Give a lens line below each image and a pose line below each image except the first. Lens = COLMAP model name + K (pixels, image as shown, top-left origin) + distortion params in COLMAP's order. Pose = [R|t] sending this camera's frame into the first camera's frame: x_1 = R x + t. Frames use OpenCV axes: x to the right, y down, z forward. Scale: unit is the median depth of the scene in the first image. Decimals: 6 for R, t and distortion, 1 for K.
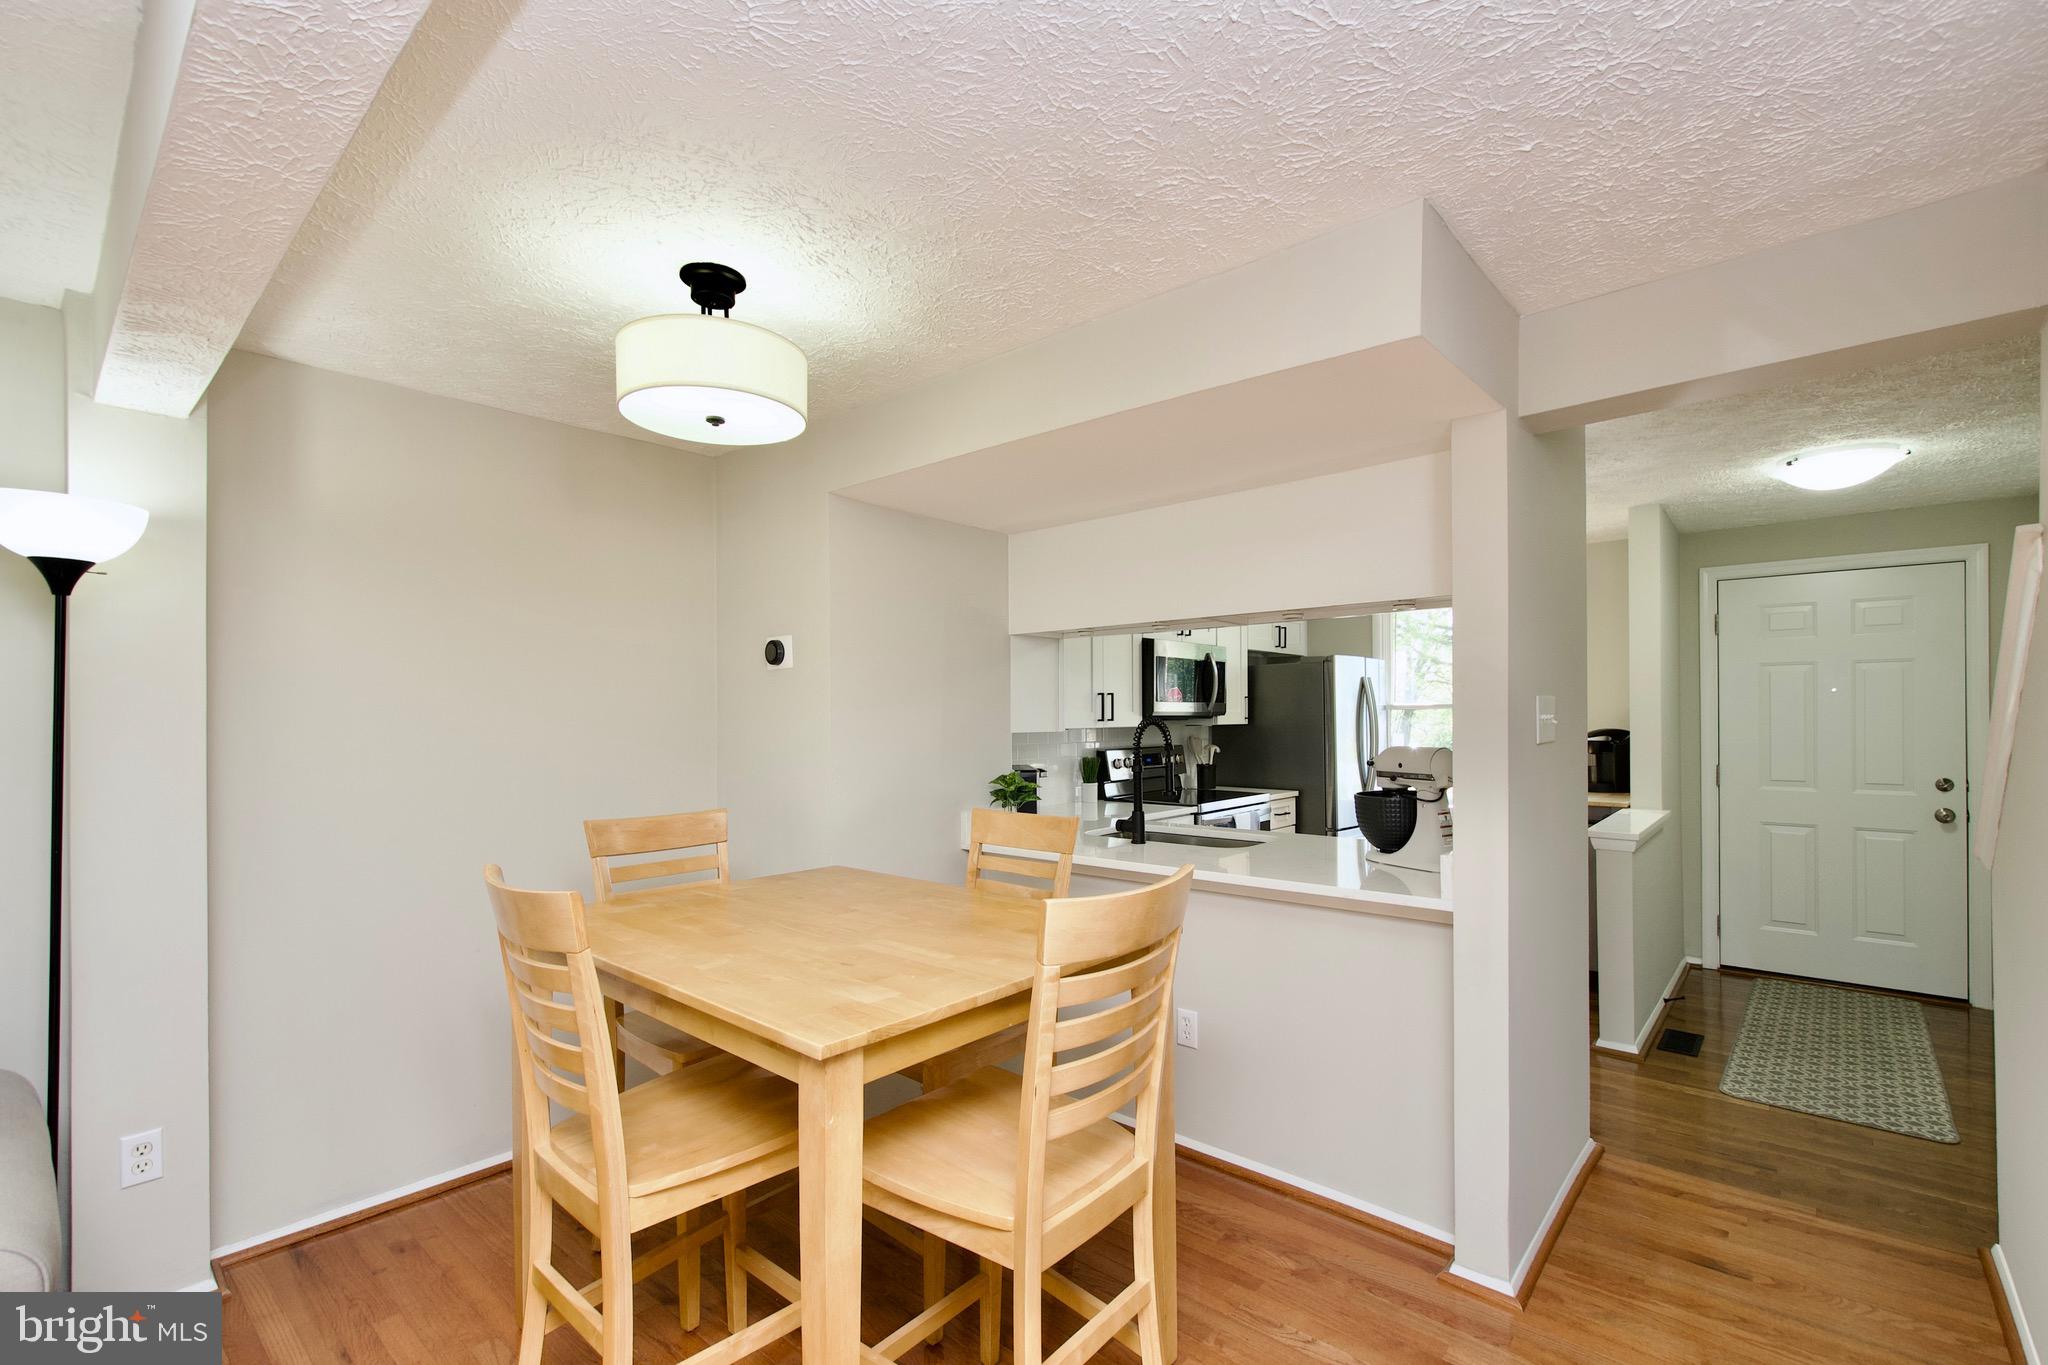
lens RADIAL K [[895.2, 0, 1042.2], [0, 895.2, 716.9], [0, 0, 1]] dist [0.006722, -0.006658]
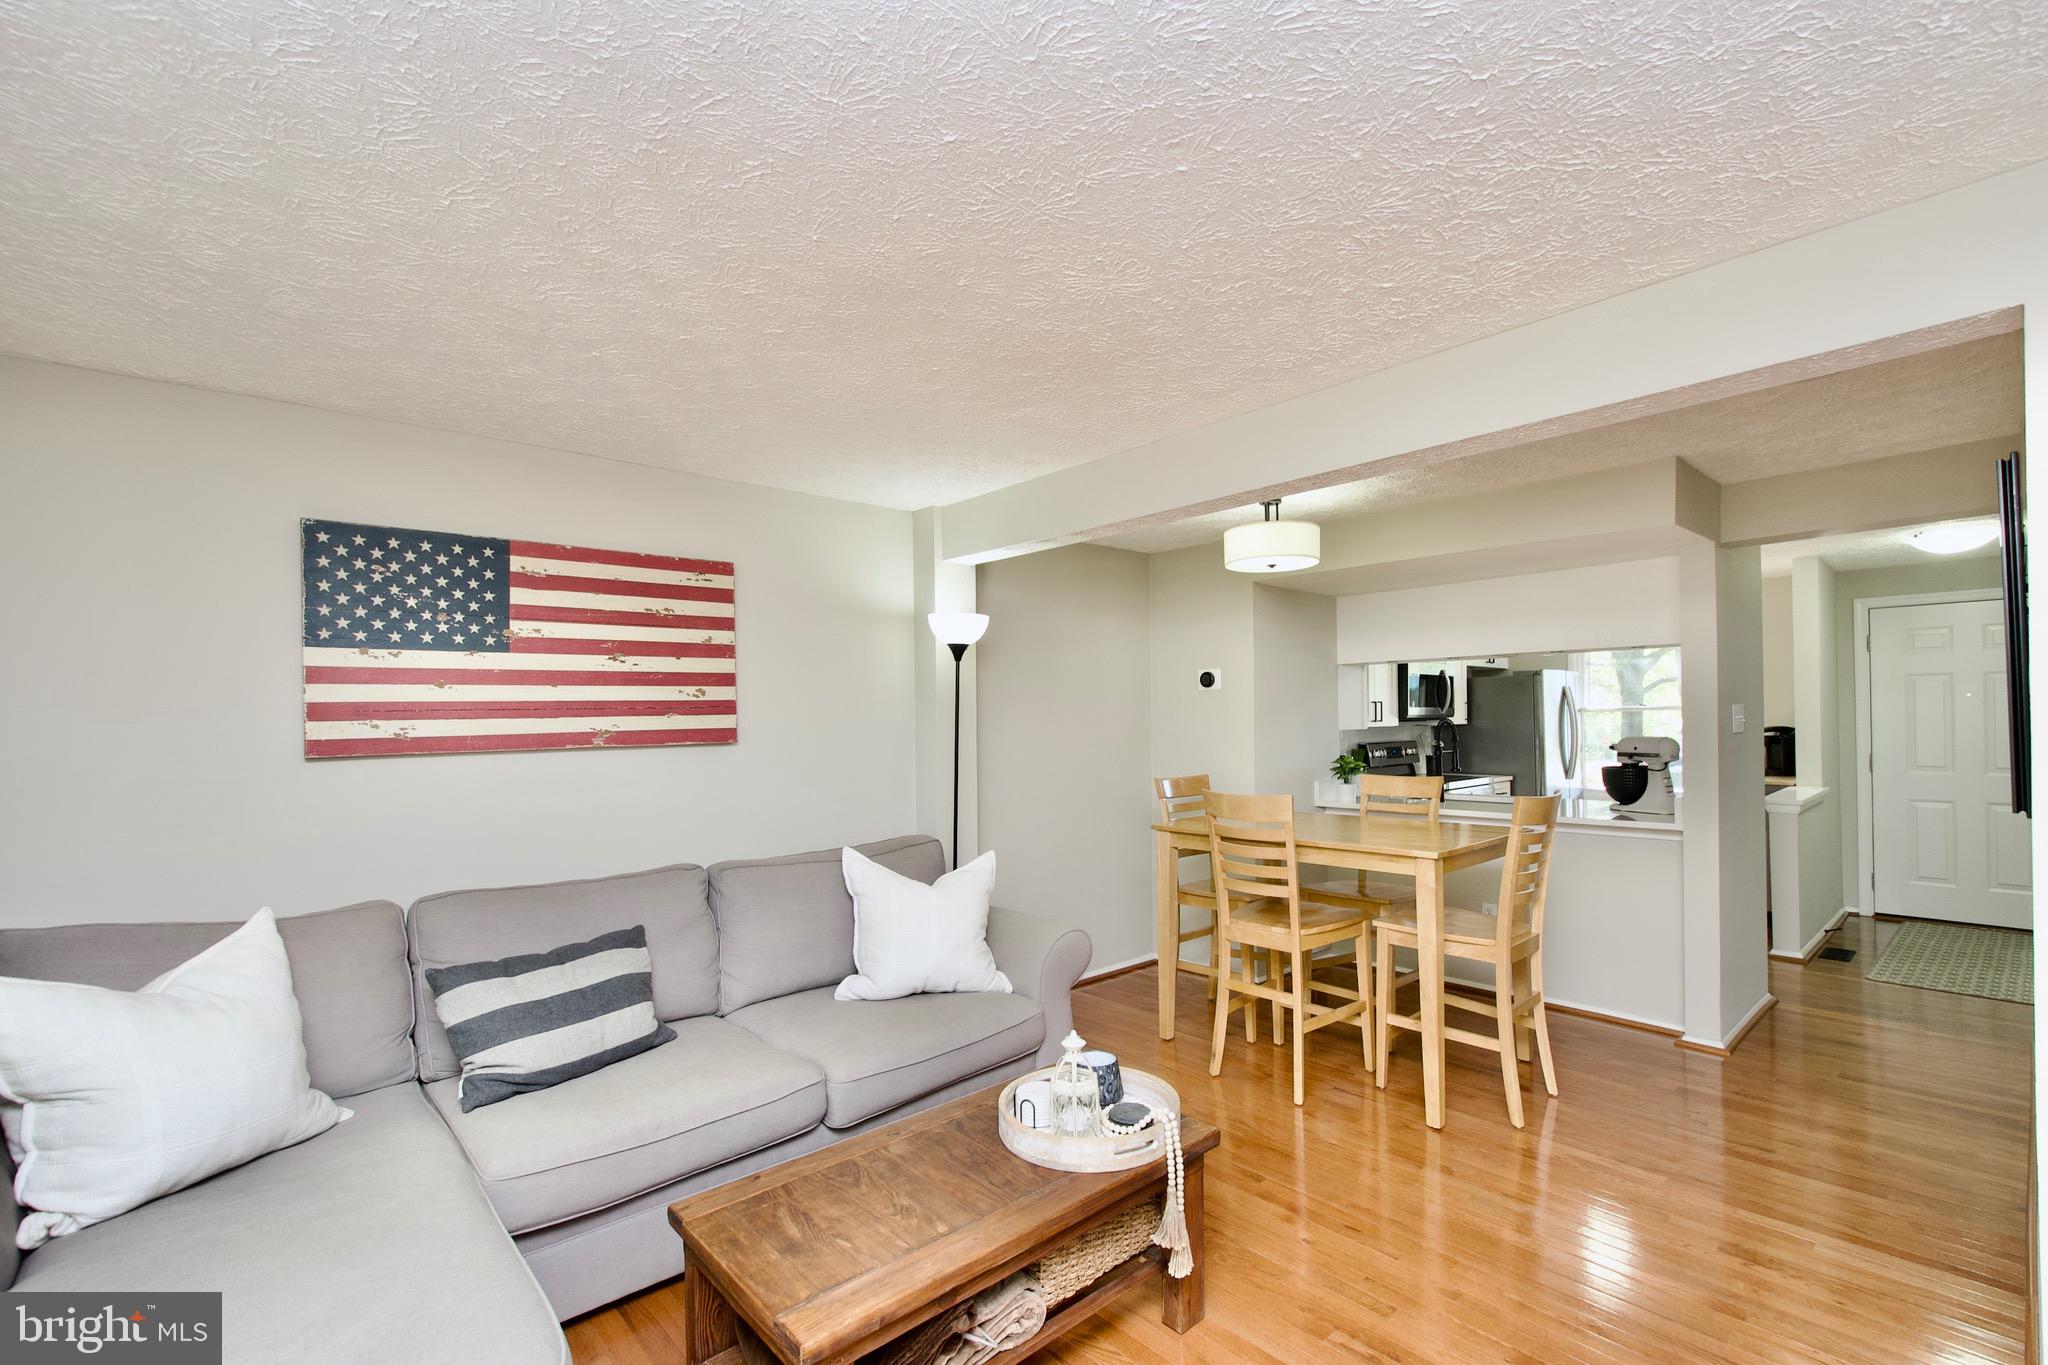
lens RADIAL K [[895.2, 0, 1042.2], [0, 895.2, 716.9], [0, 0, 1]] dist [0.006722, -0.006658]
pose [[0.992954, -0.005350, -0.118377, -0.317562], [0.004977, 0.999982, -0.003451, -0.000765], [0.118393, 0.002838, 0.992963, -0.485437]]
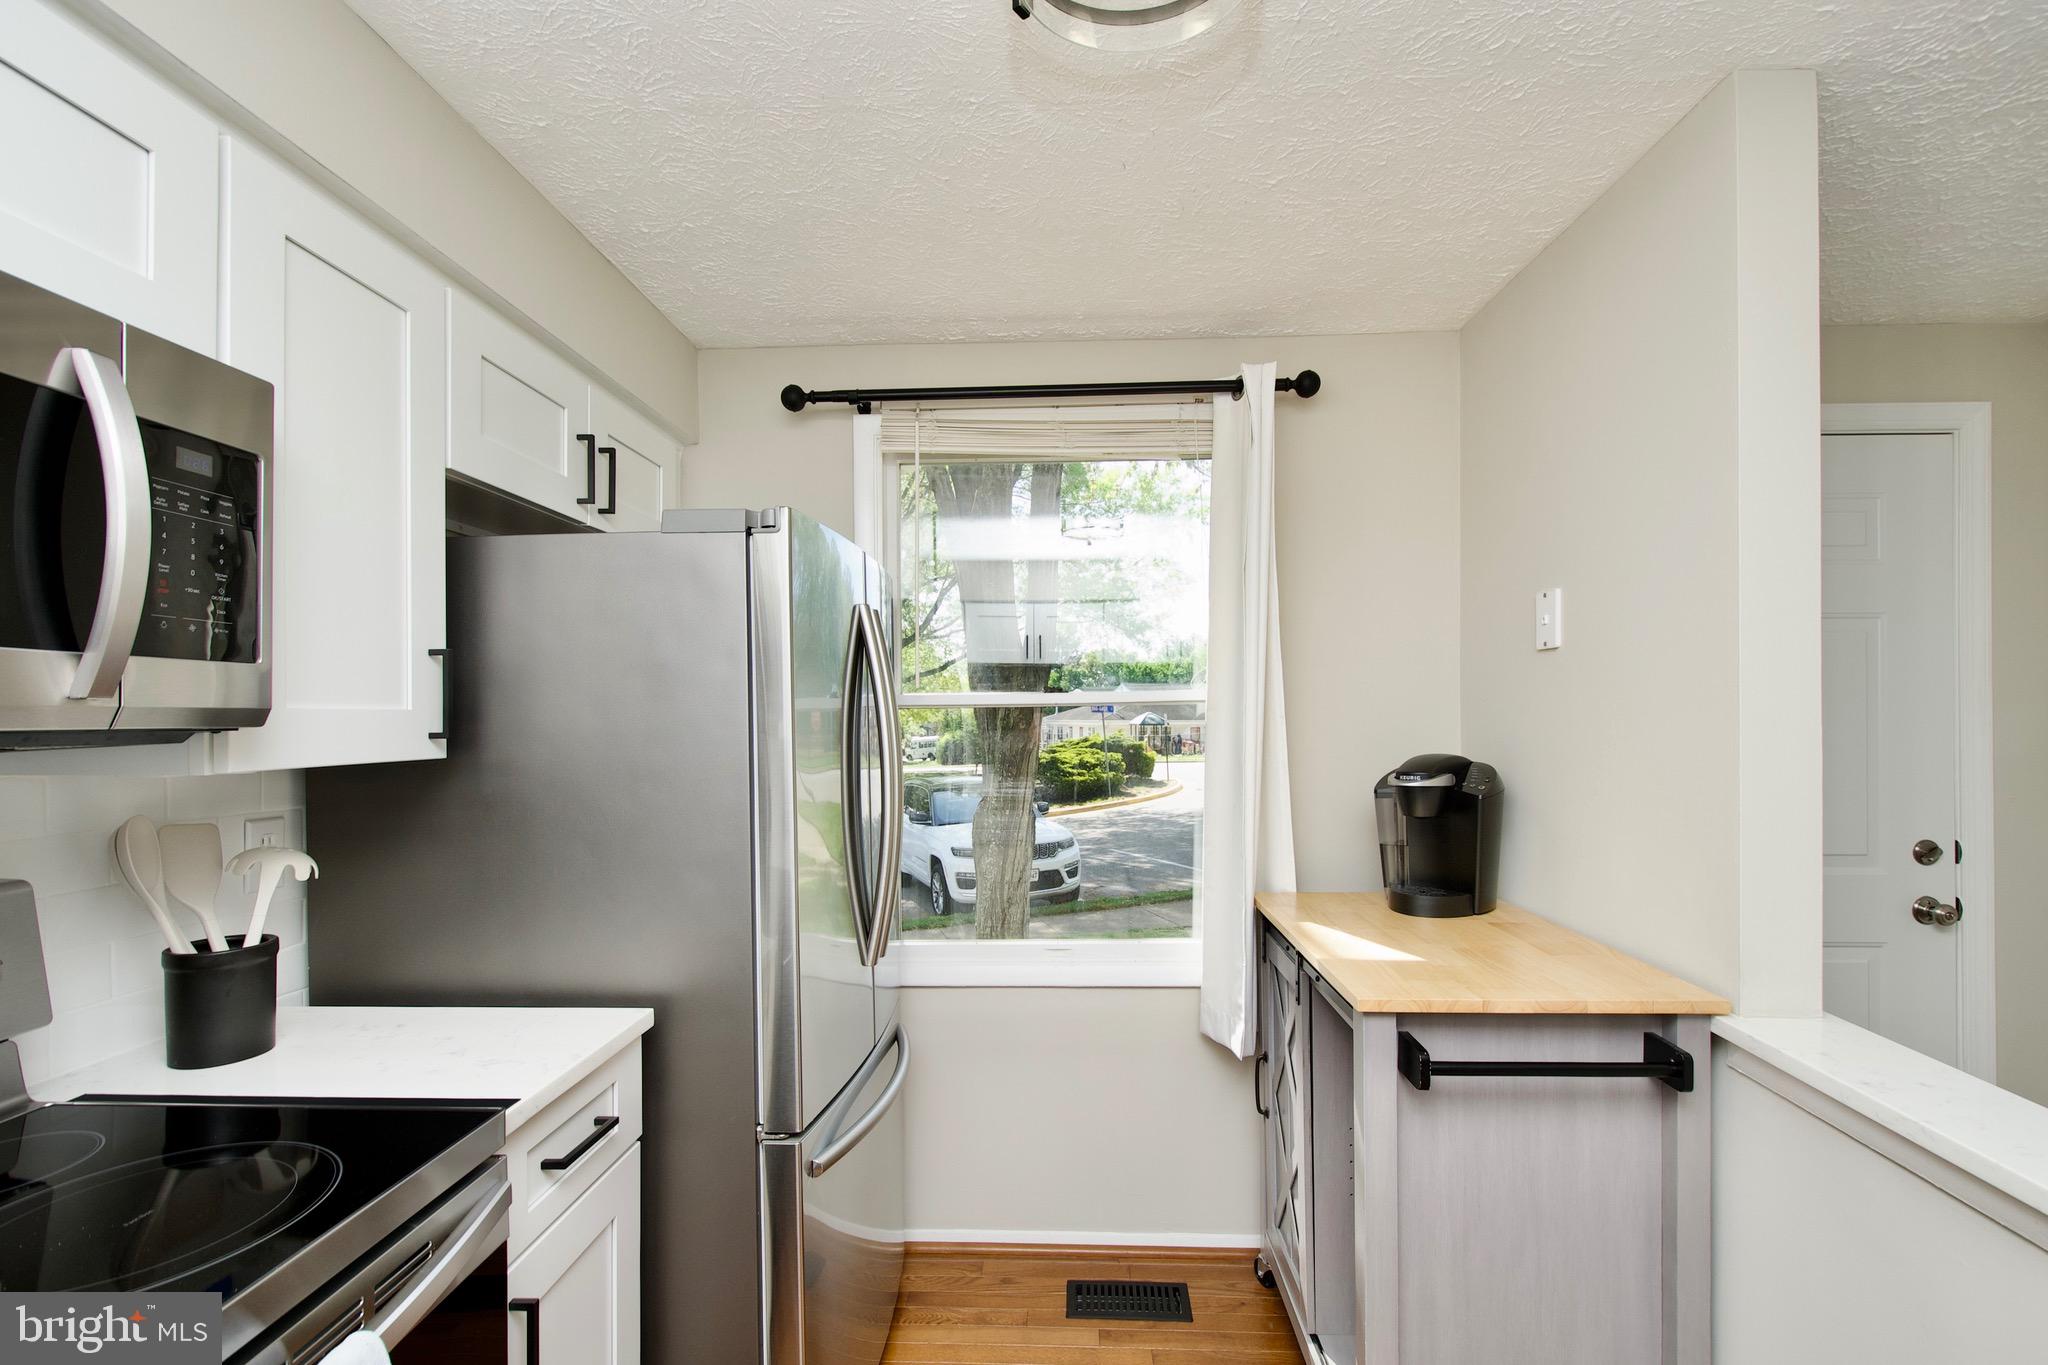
lens RADIAL K [[895.2, 0, 1042.2], [0, 895.2, 716.9], [0, 0, 1]] dist [0.006722, -0.006658]
pose [[0.785272, 0.001256, 0.619149, 0.294917], [0.002983, 0.999979, -0.005812, -0.002848], [-0.619143, 0.006411, 0.785252, 1.000603]]
